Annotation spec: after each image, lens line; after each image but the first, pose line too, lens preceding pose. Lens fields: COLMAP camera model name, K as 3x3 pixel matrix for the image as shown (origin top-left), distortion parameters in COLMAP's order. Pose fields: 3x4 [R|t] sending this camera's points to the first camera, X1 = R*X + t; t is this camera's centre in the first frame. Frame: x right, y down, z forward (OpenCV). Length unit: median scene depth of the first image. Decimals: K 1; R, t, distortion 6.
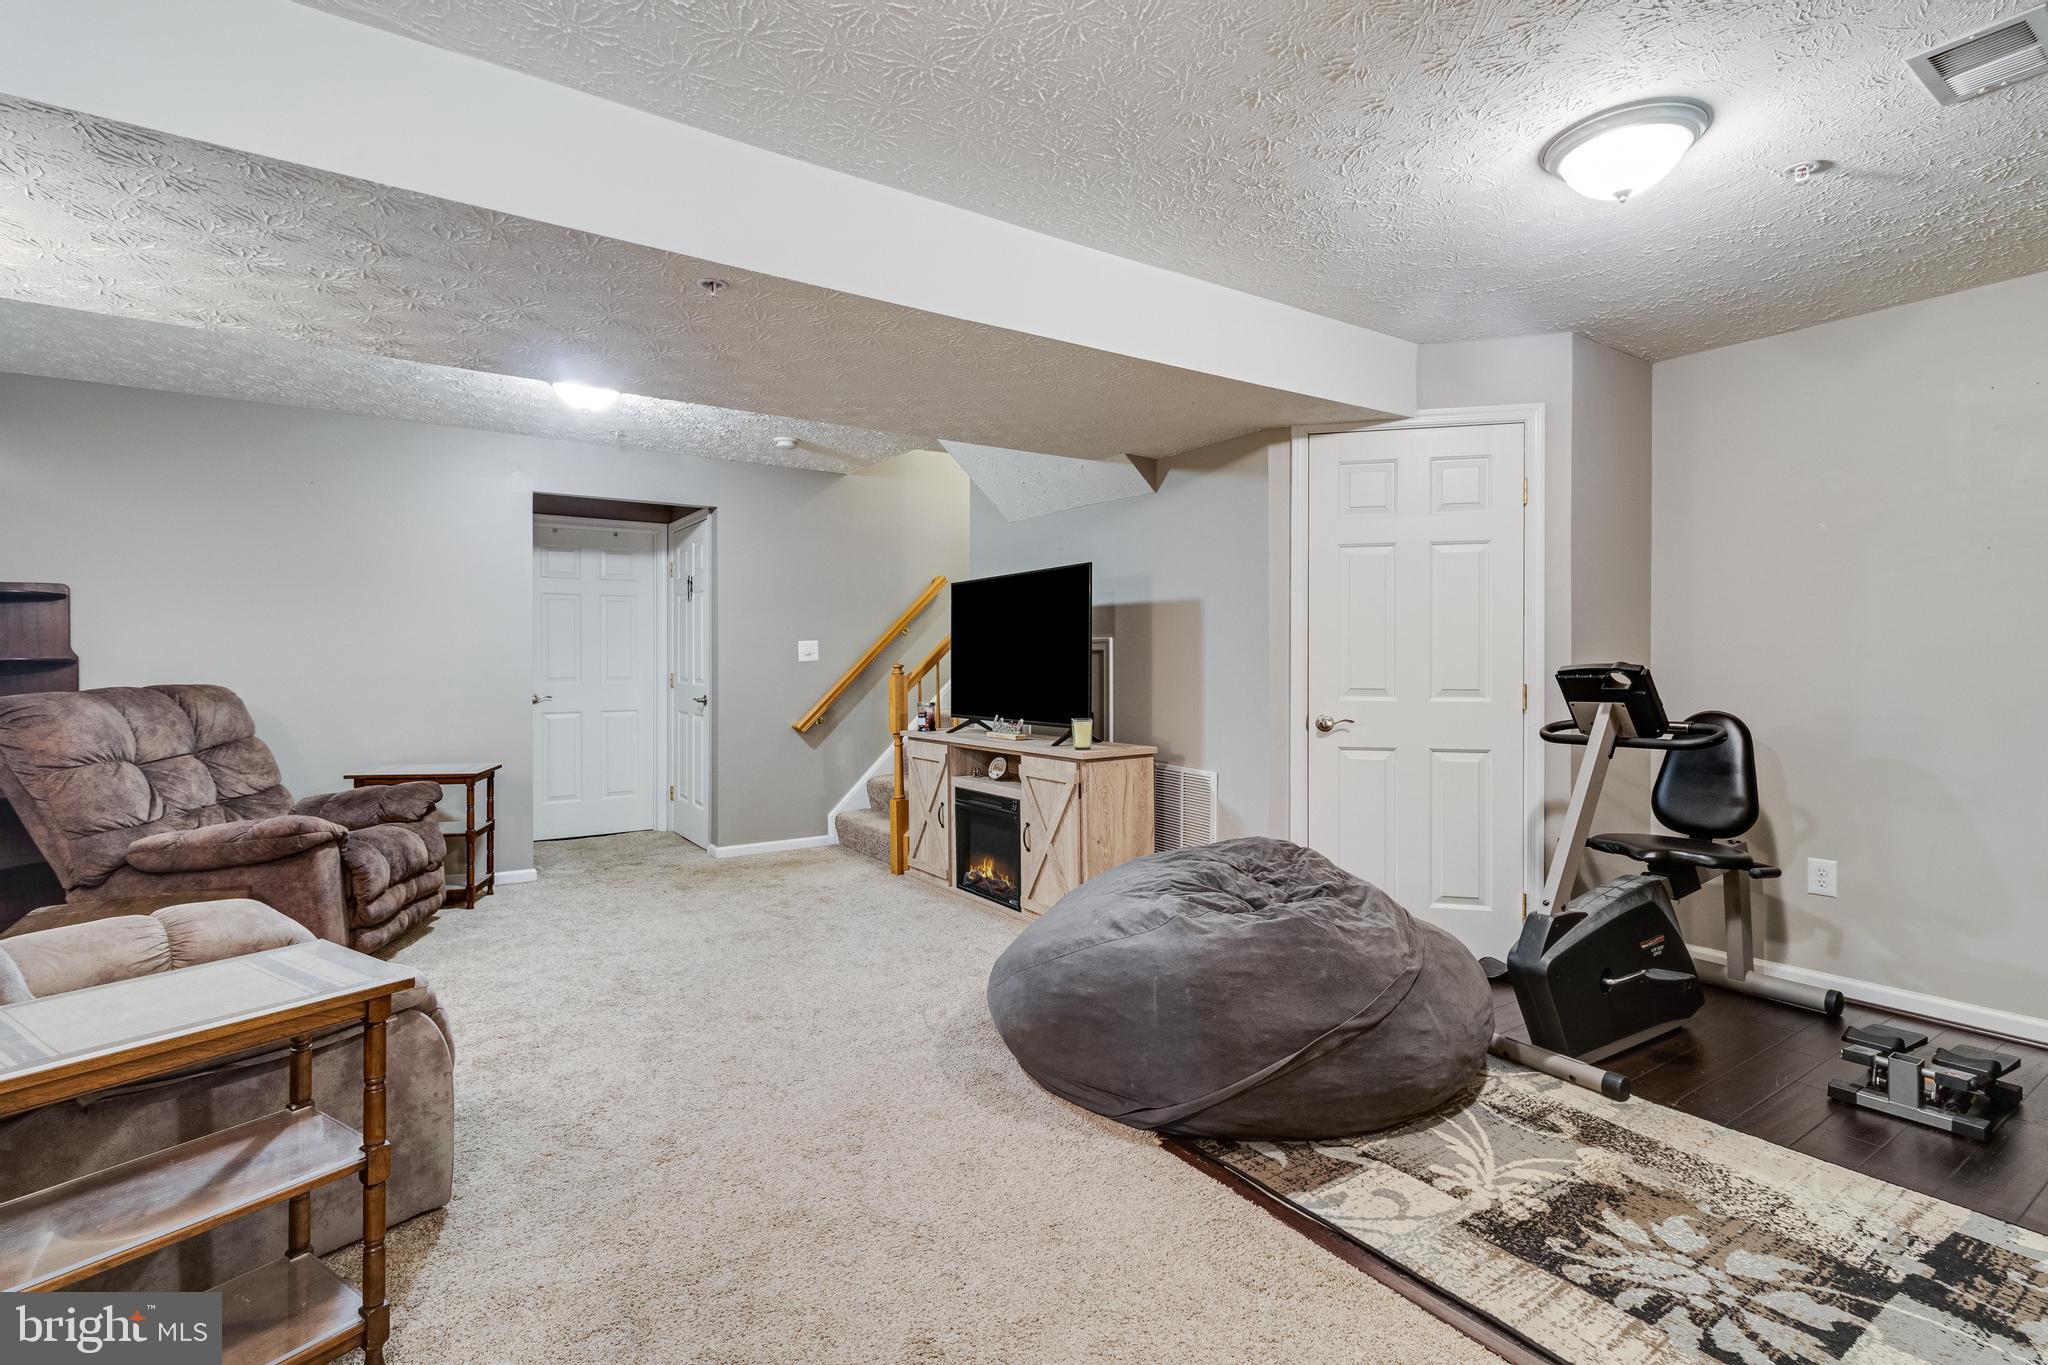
lens RADIAL K [[970.1, 0, 1028.7], [0, 970.1, 639.8], [0, 0, 1]] dist [0.002037, 0.000285]
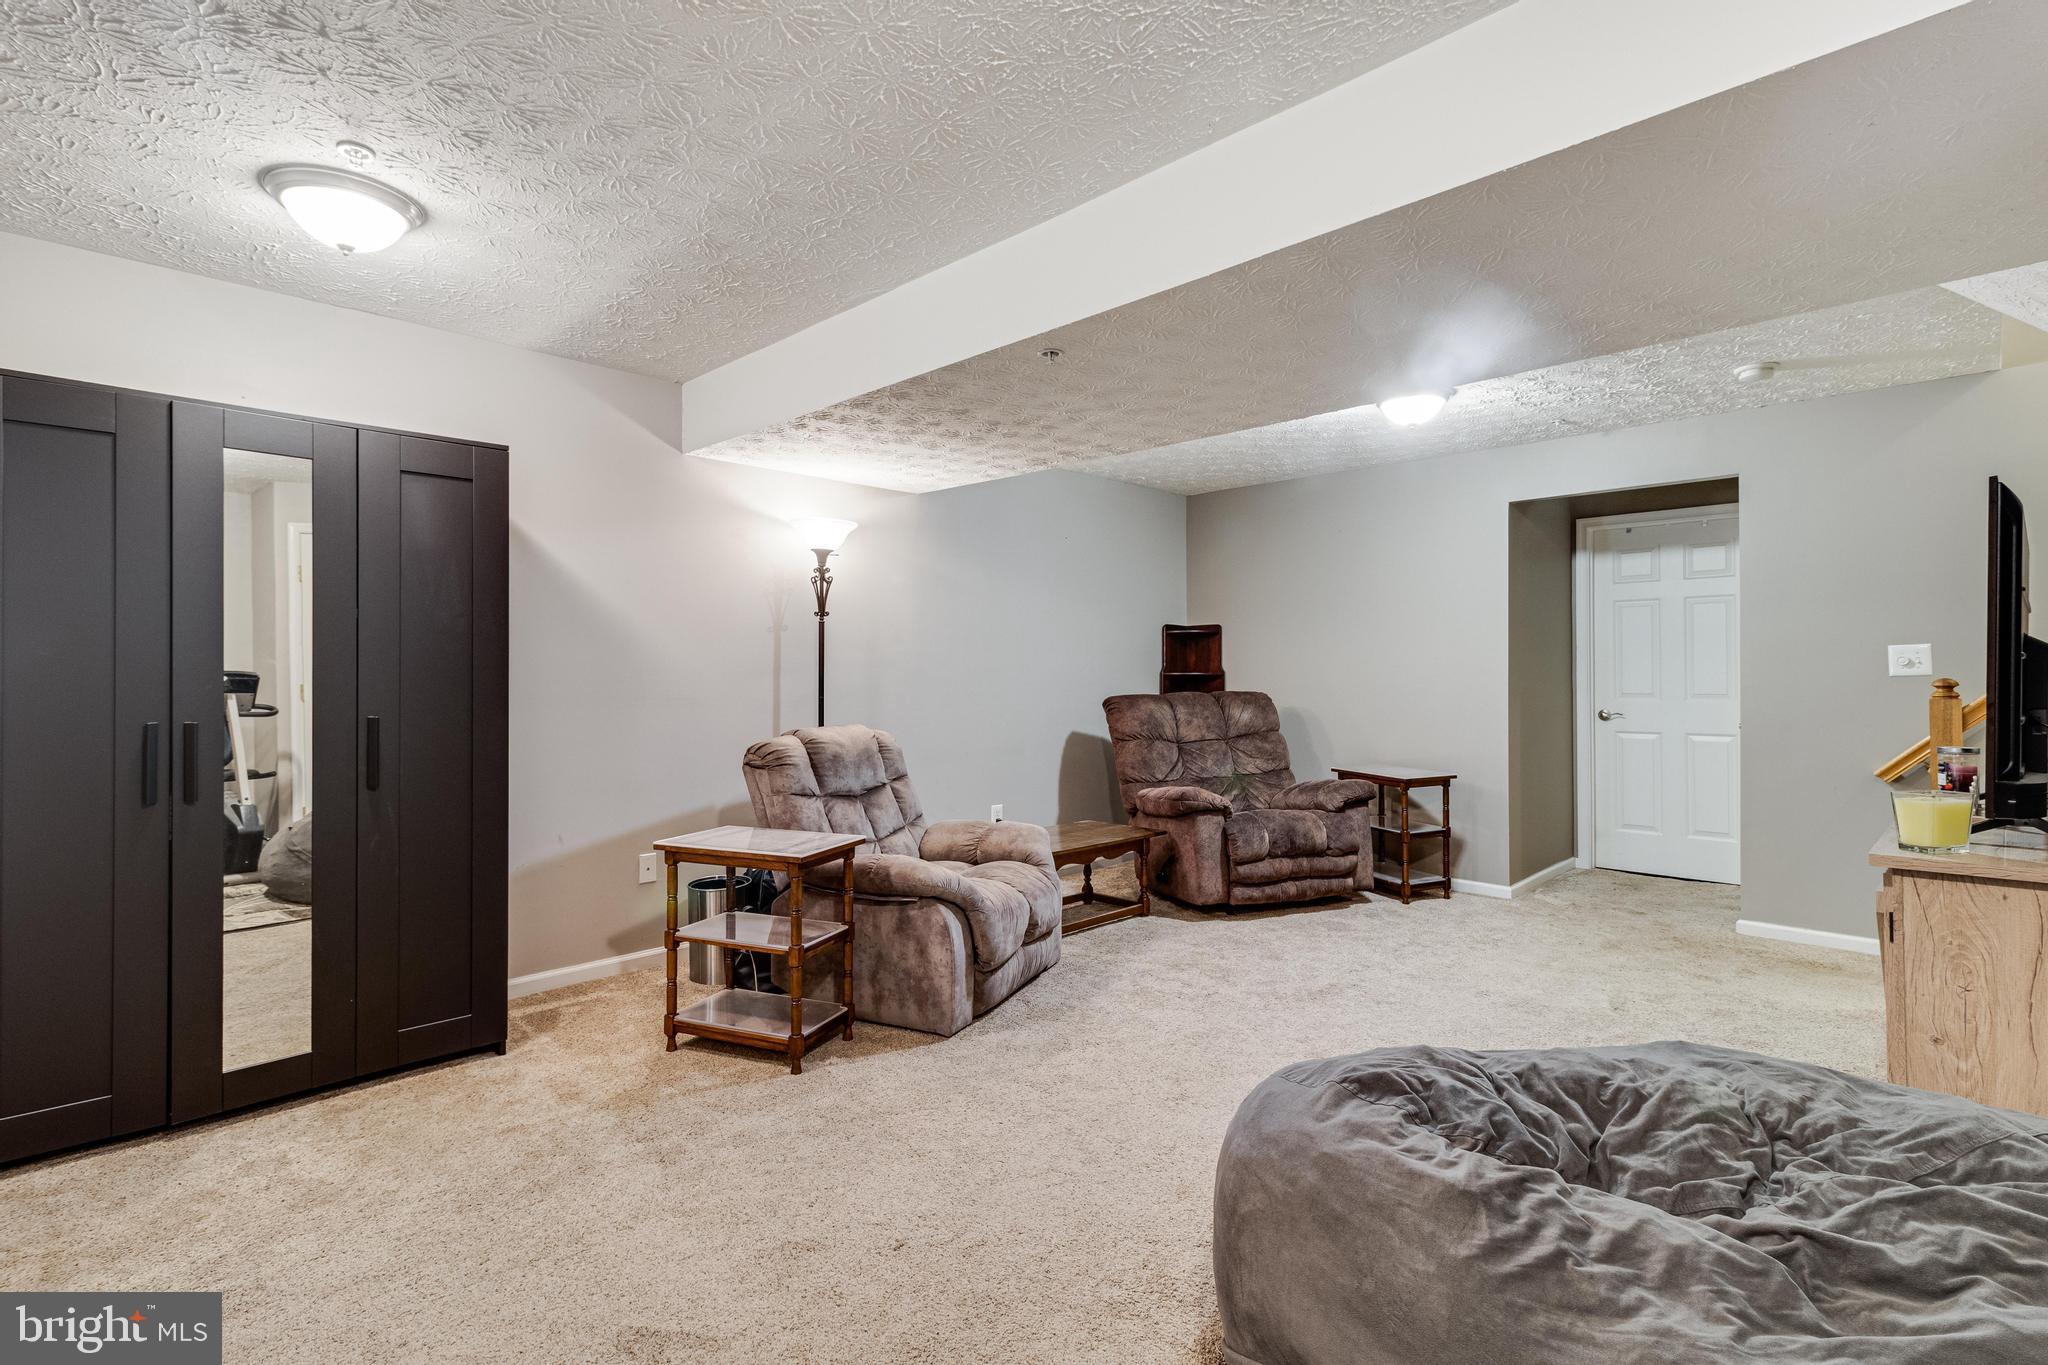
lens RADIAL K [[960.3, 0, 1028.1], [0, 960.3, 659.1], [0, 0, 1]] dist [0.004601, 0.000889]
pose [[0.178339, -0.015162, -0.983852, 0.473742], [0.022414, 0.999684, -0.011343, 0.007534], [0.983714, -0.020029, 0.178623, 0.455862]]
